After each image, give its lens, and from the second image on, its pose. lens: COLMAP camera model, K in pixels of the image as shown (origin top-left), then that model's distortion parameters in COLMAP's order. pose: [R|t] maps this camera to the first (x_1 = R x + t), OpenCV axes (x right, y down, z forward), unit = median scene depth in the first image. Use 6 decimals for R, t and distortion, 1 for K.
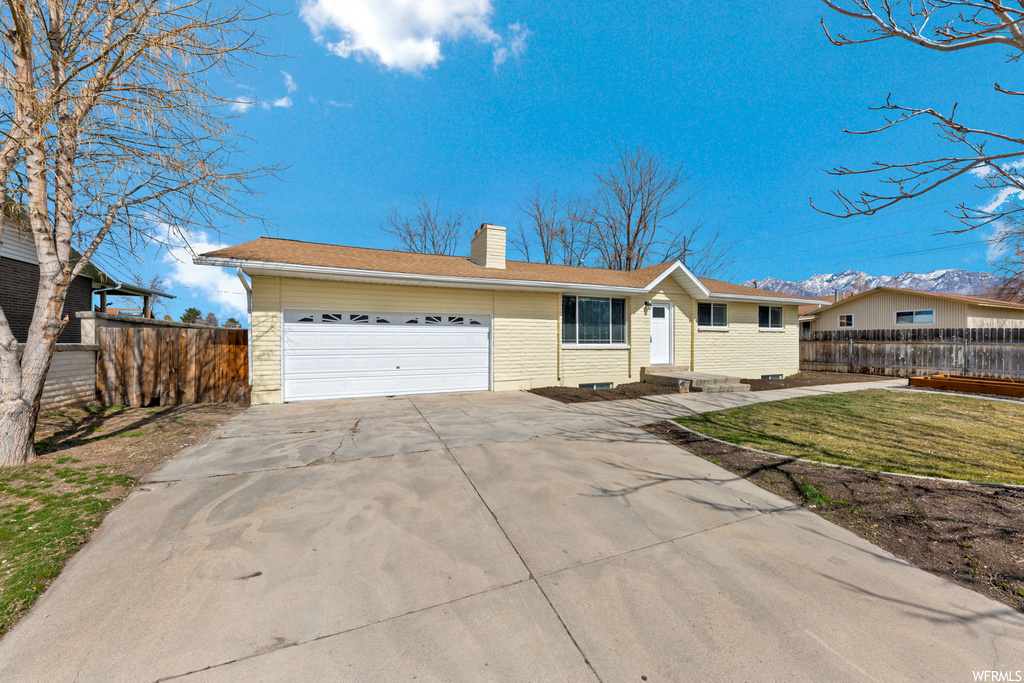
lens RADIAL K [[374.6, 0, 512.0], [0, 374.6, 341.5], [0, 0, 1]] dist [0.001325, -0.003131]
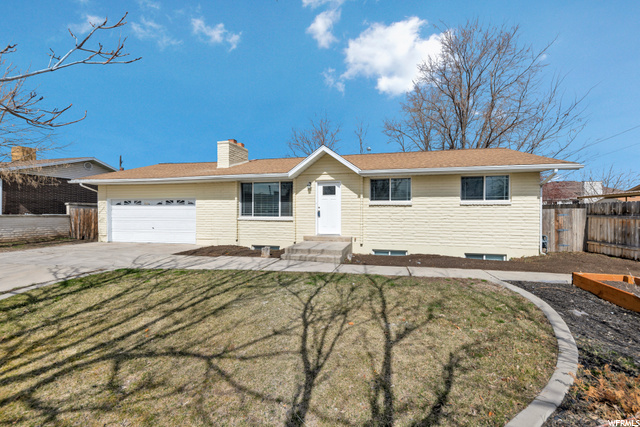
lens RADIAL K [[266.8, 0, 320.0], [0, 266.8, 213.5], [0, 0, 1]] dist [-0.001501, -0.000091]
pose [[0.807954, 0.002833, -0.589238, 0.933725], [-0.003991, 0.999992, -0.000665, -0.004852], [0.589232, 0.002889, 0.807959, 0.330067]]
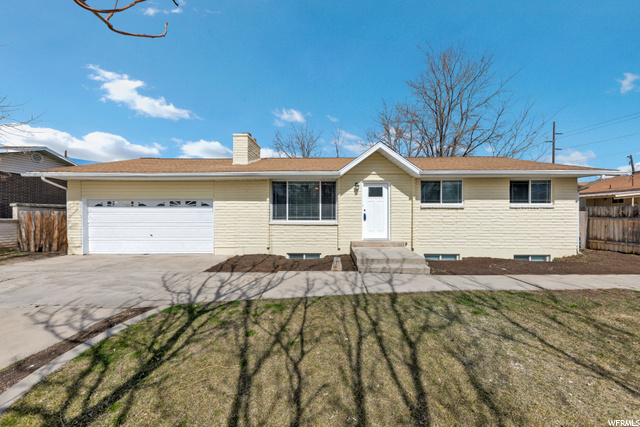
lens RADIAL K [[234.1, 0, 320.0], [0, 234.1, 213.5], [0, 0, 1]] dist [0.001325, -0.003131]
pose [[0.913711, -0.001433, -0.406363, 0.564336], [-0.000325, 0.999991, -0.004259, -0.012217], [0.406366, 0.004024, 0.913702, 0.330861]]
